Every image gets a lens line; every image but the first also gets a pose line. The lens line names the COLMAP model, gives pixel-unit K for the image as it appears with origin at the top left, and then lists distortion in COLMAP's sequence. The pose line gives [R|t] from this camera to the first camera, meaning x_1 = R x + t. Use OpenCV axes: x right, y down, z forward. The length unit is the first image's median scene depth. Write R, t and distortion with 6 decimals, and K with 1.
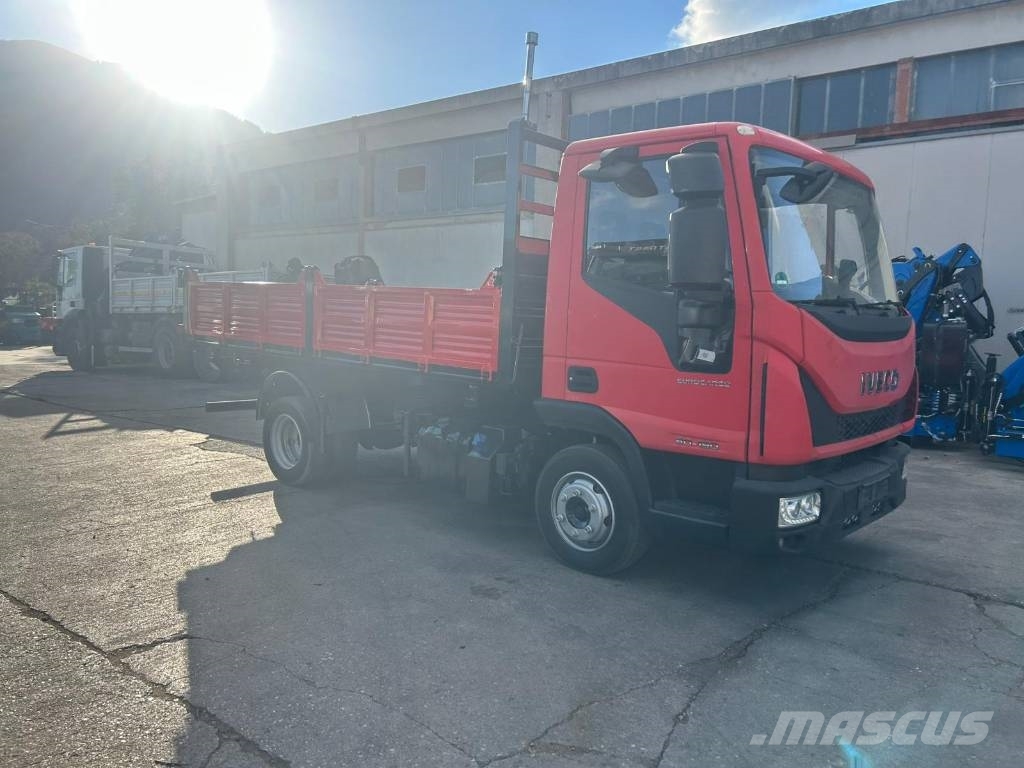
lens RADIAL K [[773.3, 0, 523.2], [0, 773.3, 386.8], [0, 0, 1]] dist [0.061074, -0.062342]
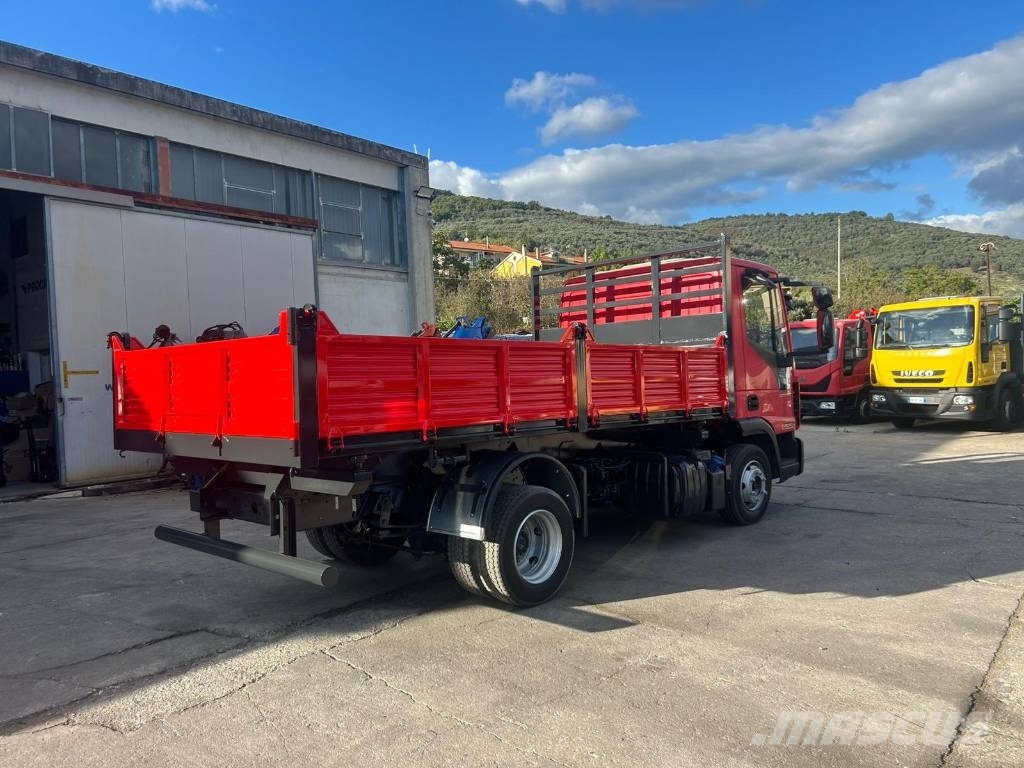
lens RADIAL K [[769.9, 0, 513.4], [0, 769.9, 383.4], [0, 0, 1]] dist [0.062957, -0.071274]
pose [[0.022156, -0.041420, 0.998896, -1.535146], [0.125880, 0.991305, 0.038313, -0.175756], [-0.991798, 0.124892, 0.027177, 1.426352]]
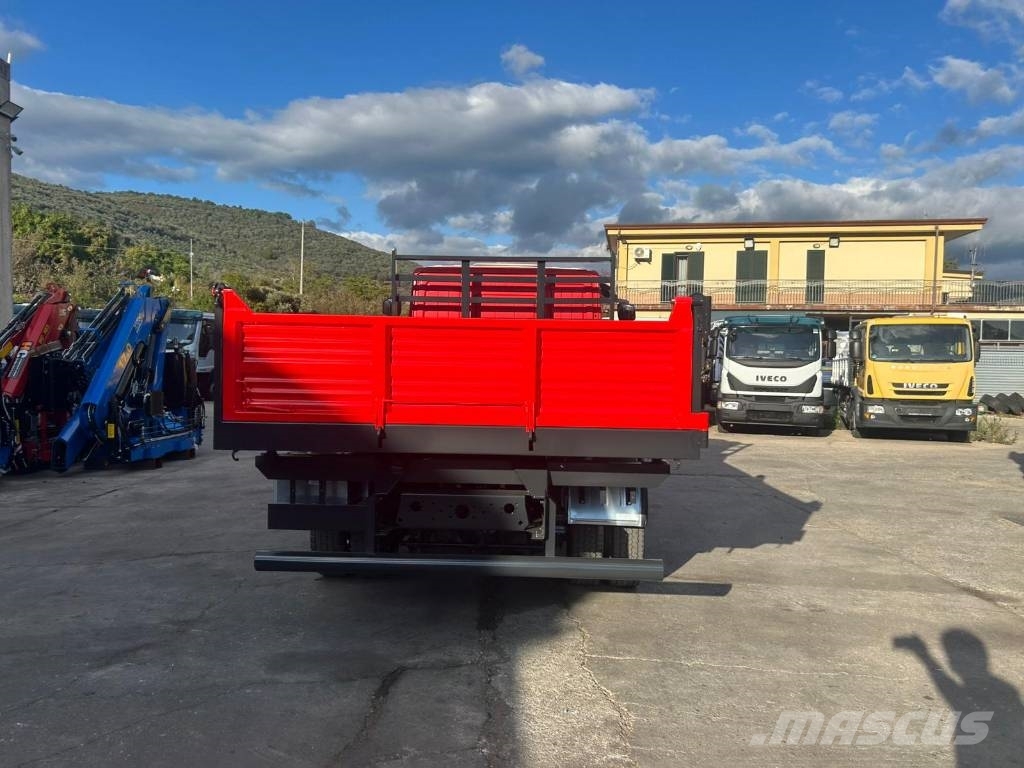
lens RADIAL K [[775.1, 0, 520.0], [0, 775.1, 381.6], [0, 0, 1]] dist [0.049874, -0.052181]
pose [[-0.645225, -0.060335, 0.761606, -1.219365], [0.031480, 0.993931, 0.105409, -0.254565], [-0.763344, 0.091988, -0.639409, 2.329557]]
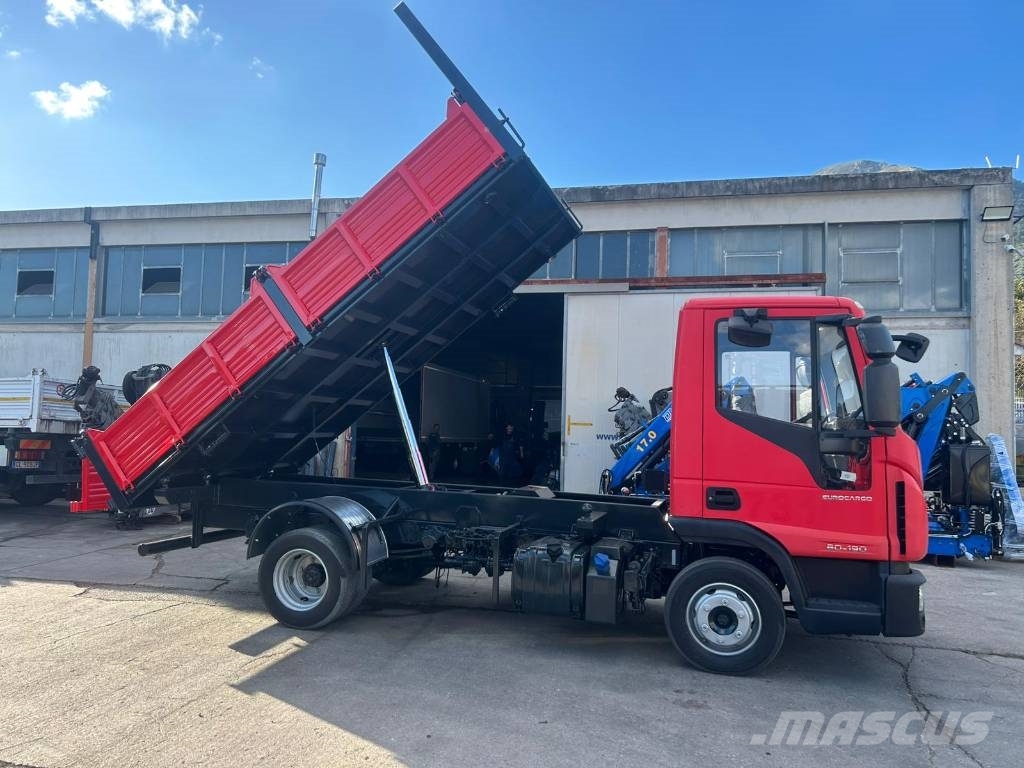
lens RADIAL K [[770.7, 0, 513.5], [0, 770.7, 387.6], [0, 0, 1]] dist [0.059641, -0.063134]
pose [[0.900140, 0.022779, 0.435004, -0.692883], [0.036978, 0.991031, -0.128413, -0.037230], [-0.434027, 0.131676, 0.891225, 0.085382]]
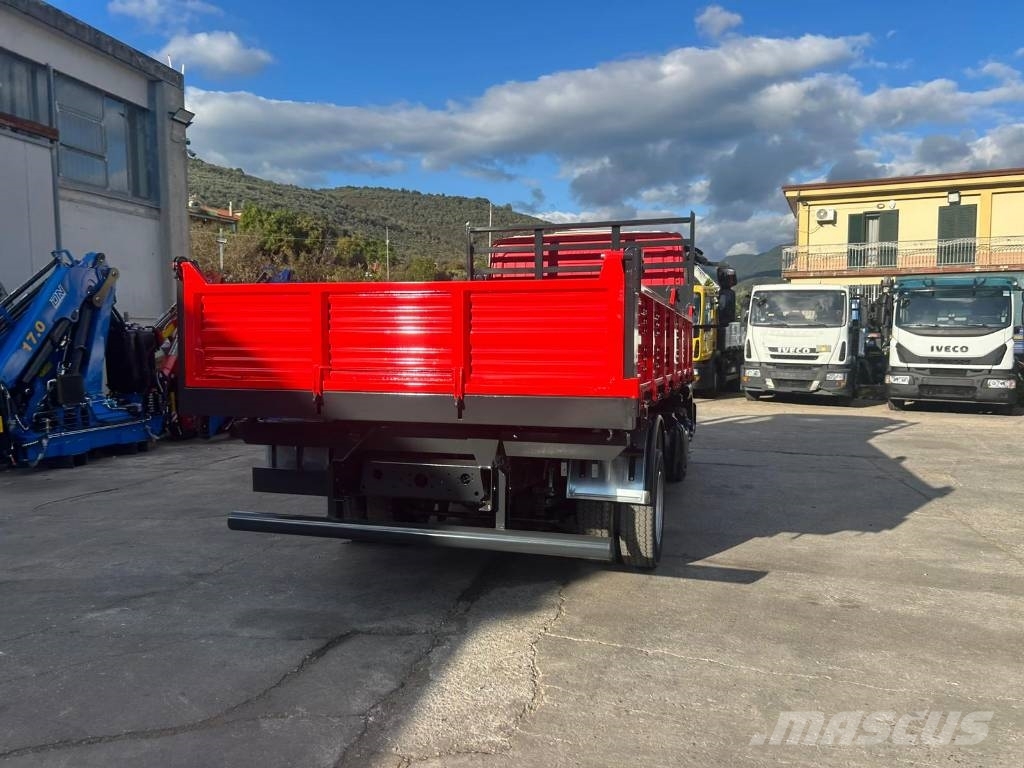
lens RADIAL K [[773.7, 0, 518.8], [0, 773.7, 383.5], [0, 0, 1]] dist [0.051055, -0.050947]
pose [[-0.435867, -0.084000, 0.896083, -1.336633], [0.065772, 0.990000, 0.124797, -0.226599], [-0.897605, 0.113332, -0.425983, 2.085708]]
